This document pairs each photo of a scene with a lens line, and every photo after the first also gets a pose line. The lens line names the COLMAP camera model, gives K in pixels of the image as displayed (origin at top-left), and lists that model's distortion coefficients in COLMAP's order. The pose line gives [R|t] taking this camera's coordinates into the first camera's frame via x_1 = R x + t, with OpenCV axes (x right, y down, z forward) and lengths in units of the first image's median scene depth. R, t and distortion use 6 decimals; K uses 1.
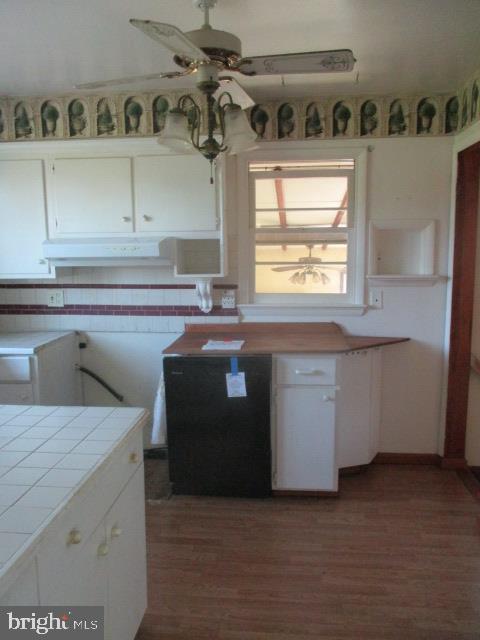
lens RADIAL K [[540.0, 0, 237.3], [0, 540.0, 320.5], [0, 0, 1]] dist [-0.008783, 0.000277]
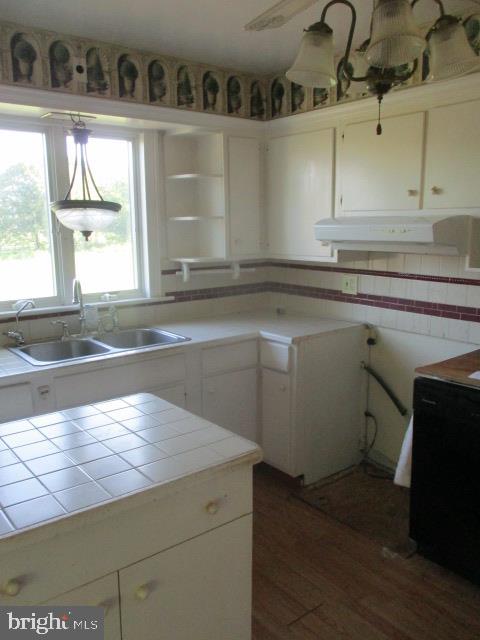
lens RADIAL K [[540.0, 0, 241.1], [0, 540.0, 321.9], [0, 0, 1]] dist [-0.008783, 0.000277]
pose [[0.687999, 0.134474, -0.713144, 0.202163], [-0.099742, 0.990878, 0.090620, -0.047051], [0.718825, 0.008784, 0.695135, 0.273490]]
